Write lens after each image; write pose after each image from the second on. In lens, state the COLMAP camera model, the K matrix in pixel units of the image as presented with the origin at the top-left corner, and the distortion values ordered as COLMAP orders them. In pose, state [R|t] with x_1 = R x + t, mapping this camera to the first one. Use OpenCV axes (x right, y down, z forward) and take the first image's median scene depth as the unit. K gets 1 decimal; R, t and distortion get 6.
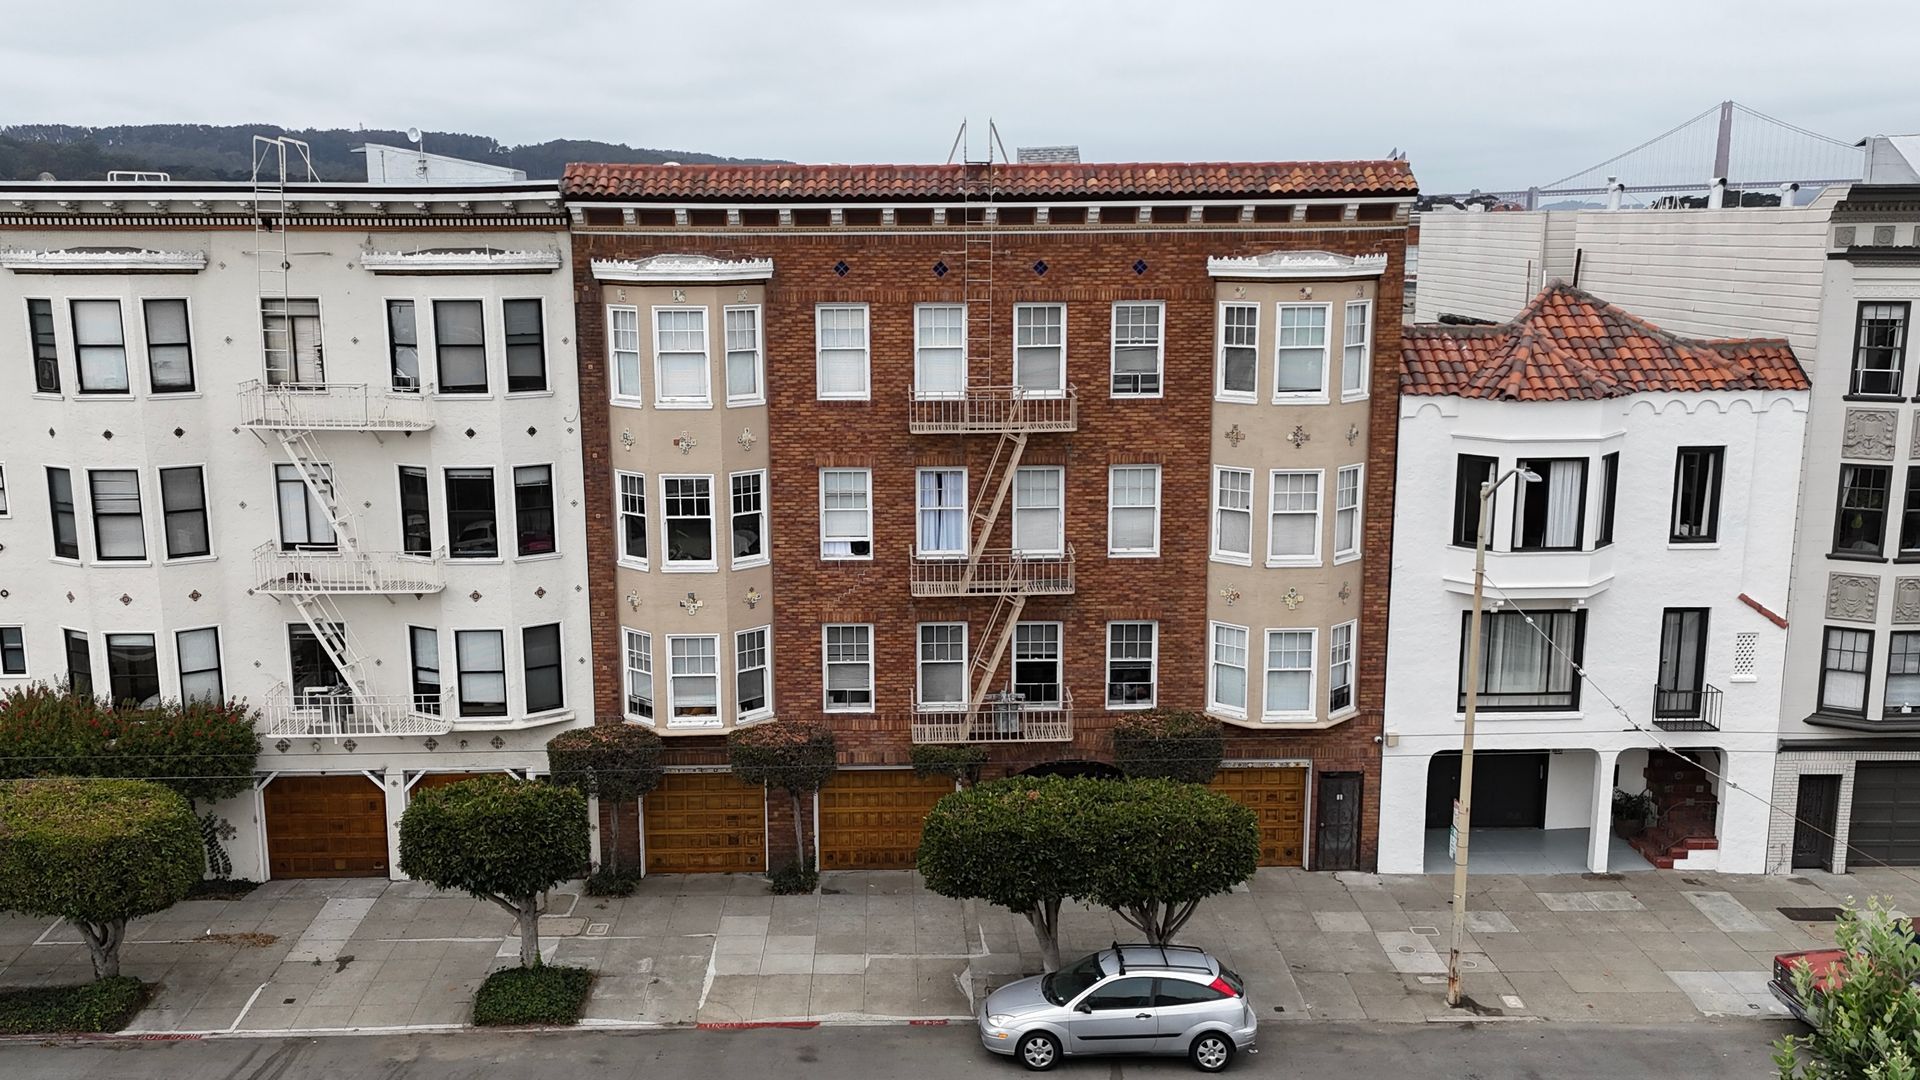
lens RADIAL K [[1692.5, 0, 960.0], [0, 1692.5, 540.0], [0, 0, 1]] dist [0.076675, 0.000187]
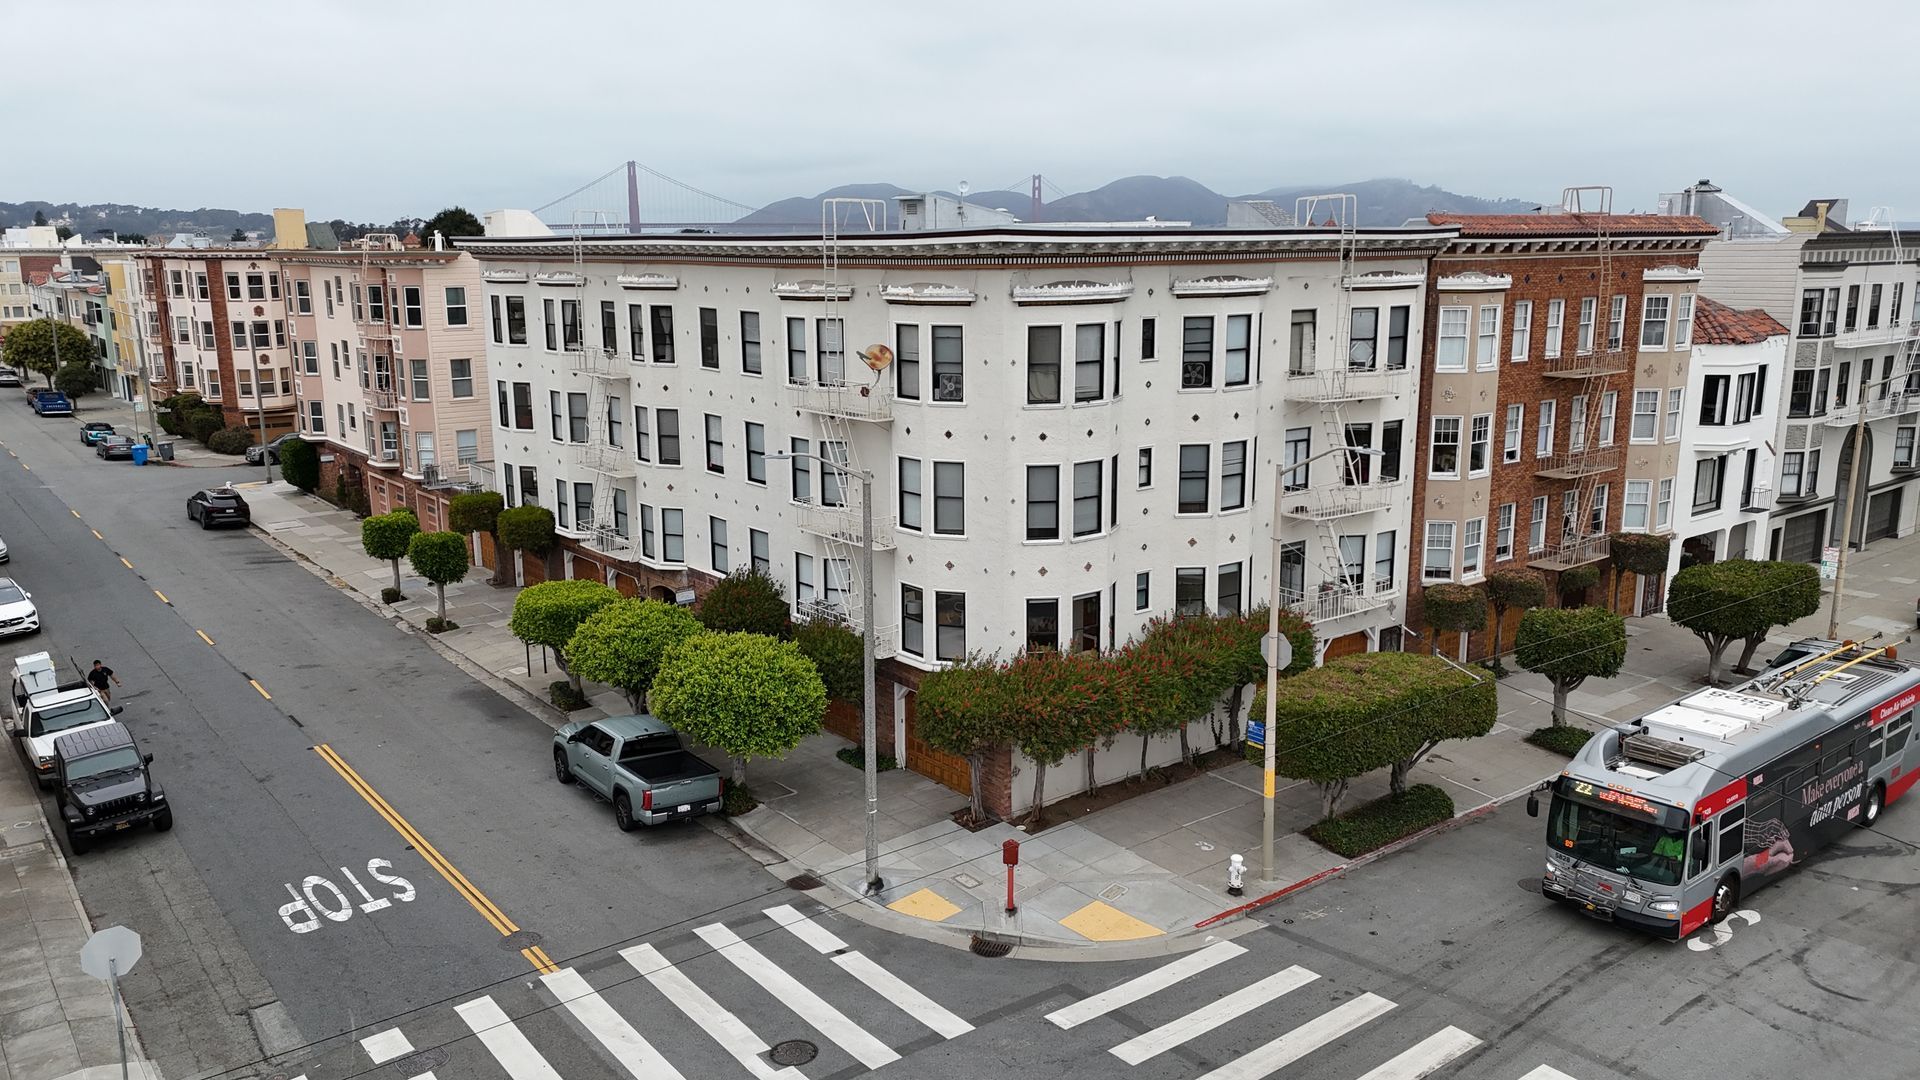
lens RADIAL K [[1391.6, 0, 960.0], [0, 1391.6, 540.0], [0, 0, 1]] dist [0.059393, -0.000412]
pose [[0.799375, -0.122127, 0.588289, -1.295165], [0.122356, 0.991695, 0.039614, -0.033159], [-0.588242, 0.040315, 0.807680, 0.243592]]
